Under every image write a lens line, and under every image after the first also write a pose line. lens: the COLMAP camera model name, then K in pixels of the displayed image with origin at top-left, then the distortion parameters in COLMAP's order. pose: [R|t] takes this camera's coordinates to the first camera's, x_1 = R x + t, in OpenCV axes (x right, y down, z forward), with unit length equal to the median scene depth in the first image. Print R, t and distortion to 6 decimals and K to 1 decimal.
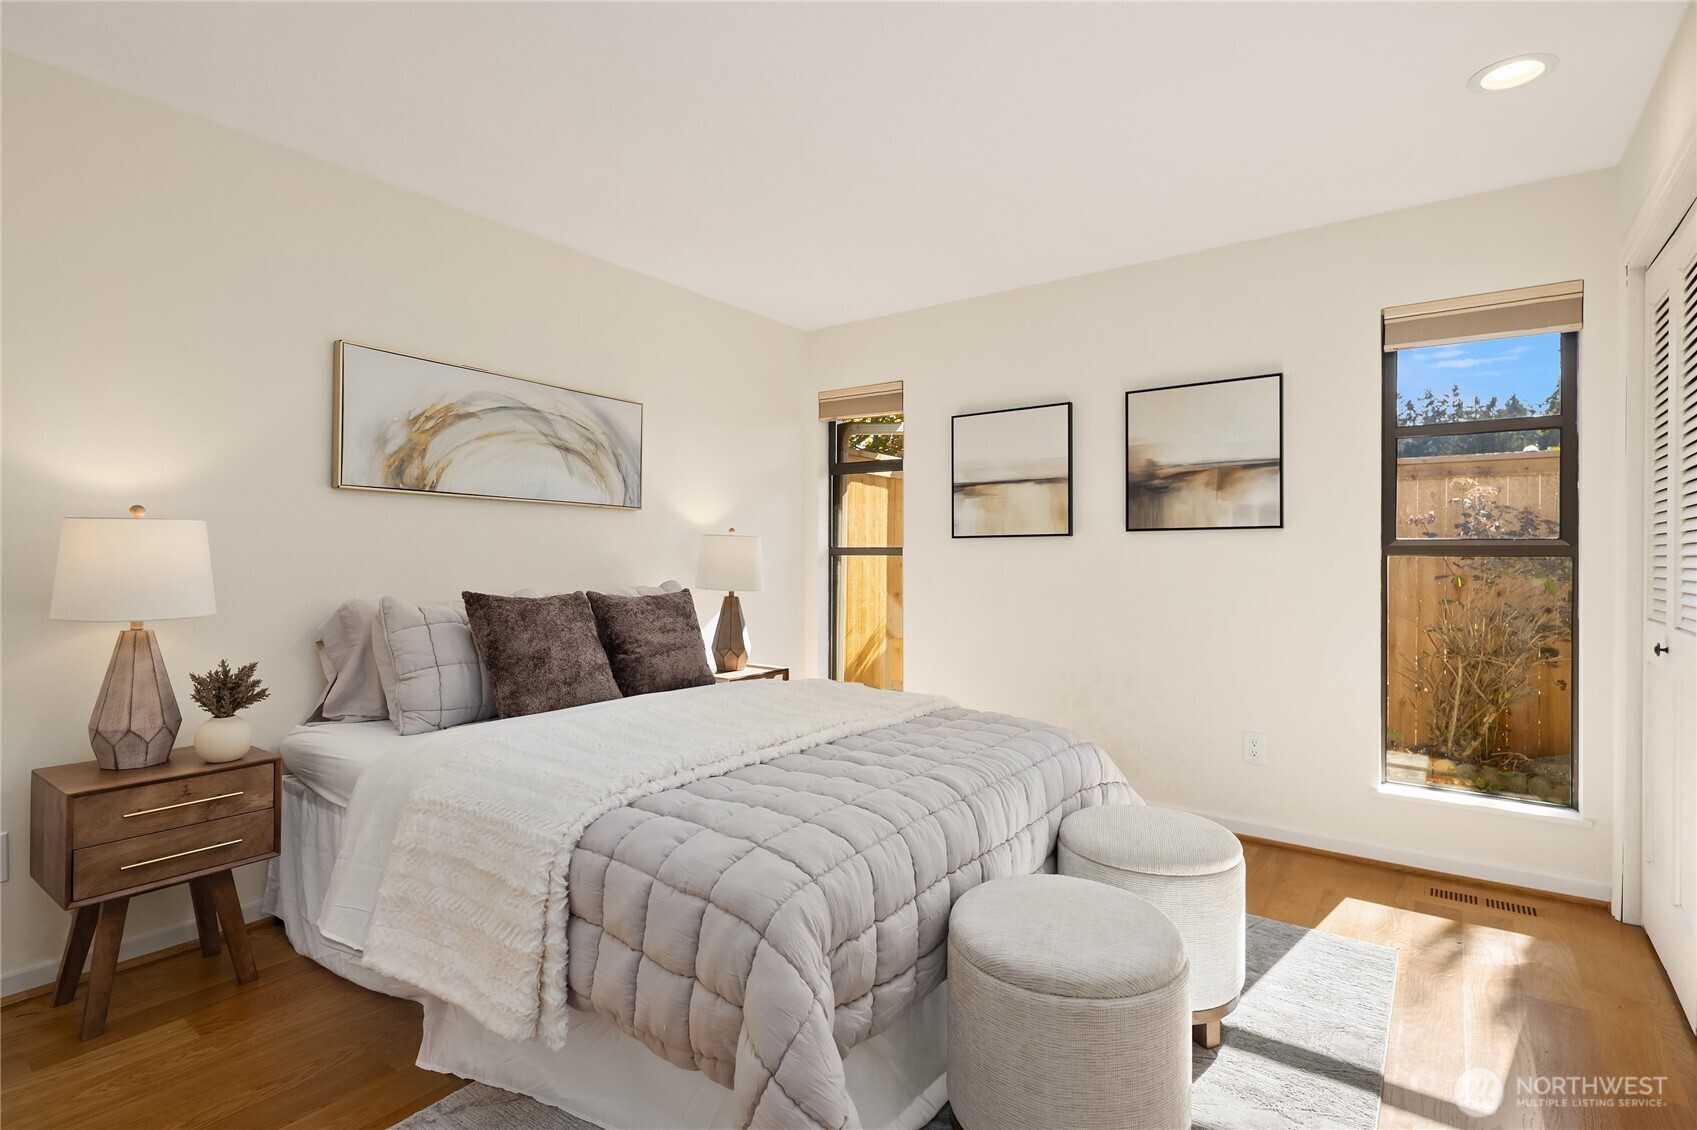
lens RADIAL K [[826.8, 0, 844.1], [0, 826.8, 549.1], [0, 0, 1]] dist [0.001422, -0.000271]
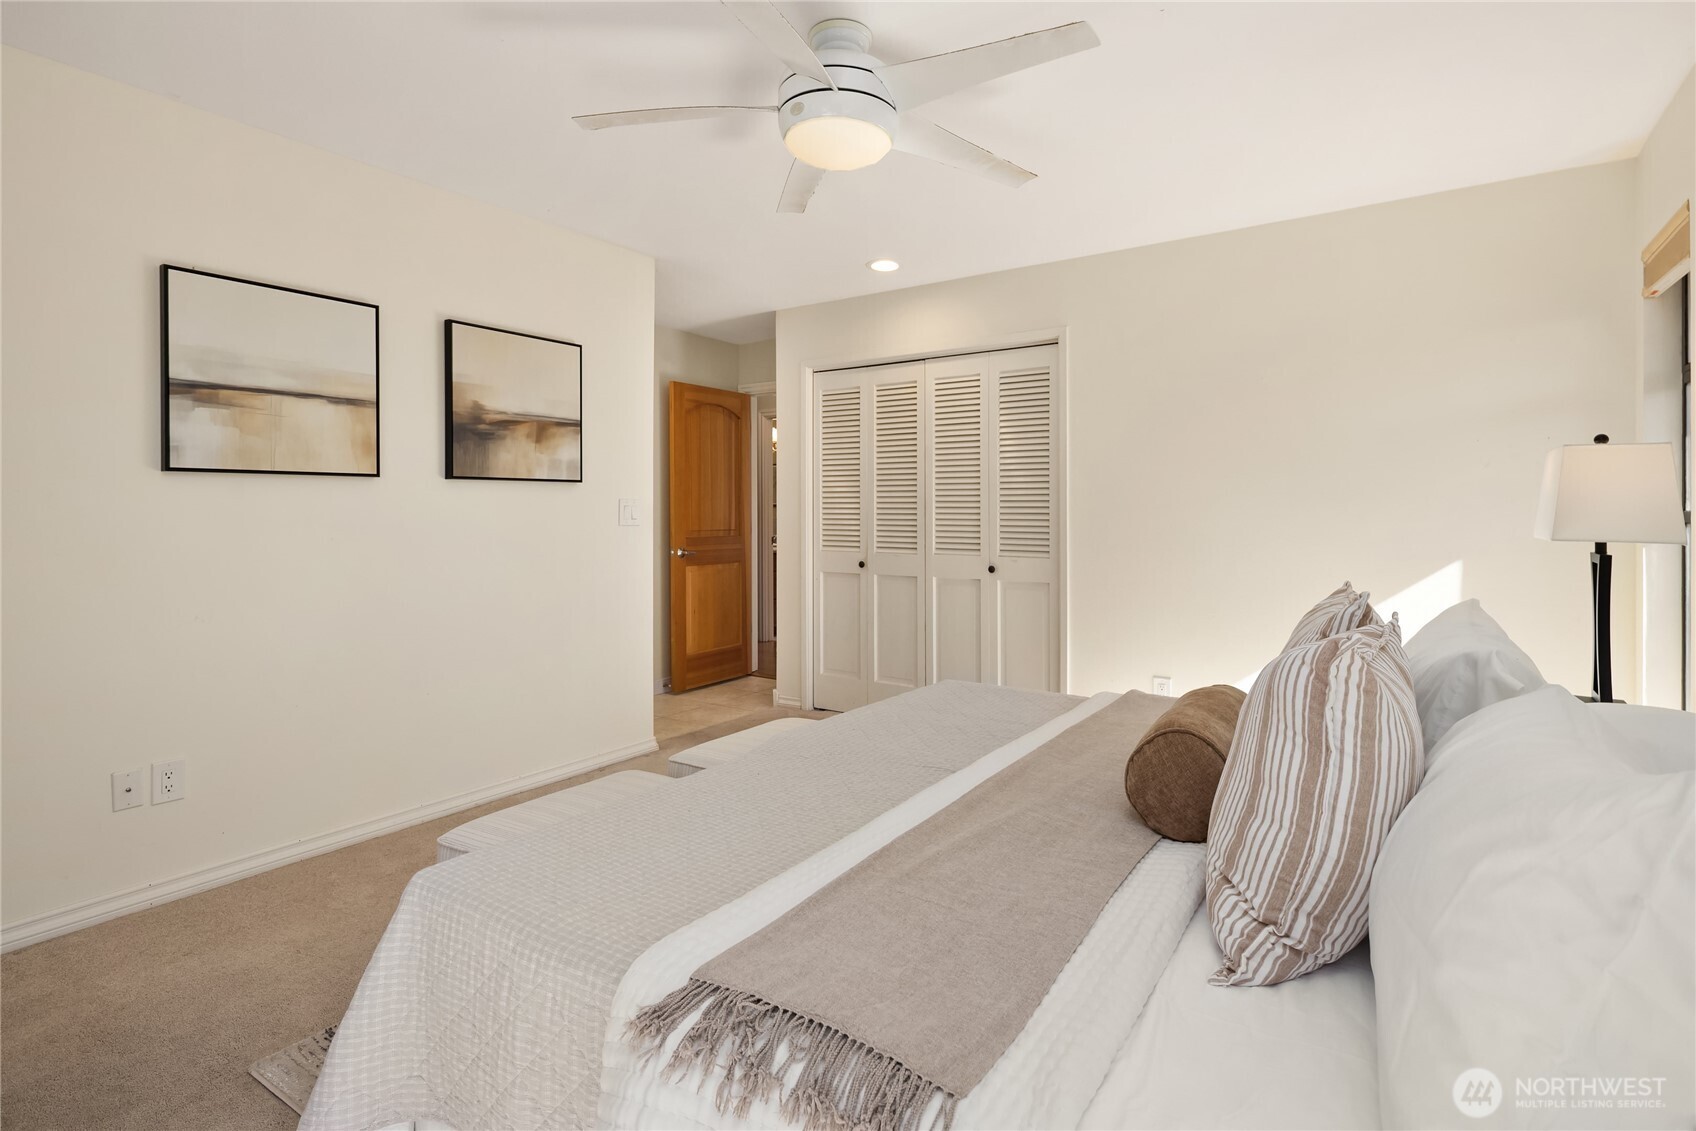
lens RADIAL K [[826.3, 0, 843.6], [0, 826.3, 549.6], [0, 0, 1]] dist [0.001422, -0.000271]
pose [[-0.049633, -0.040053, 0.997964, -0.576219], [-0.020967, 0.999017, 0.039052, 0.012713], [-0.998547, -0.018986, -0.050424, 0.639102]]
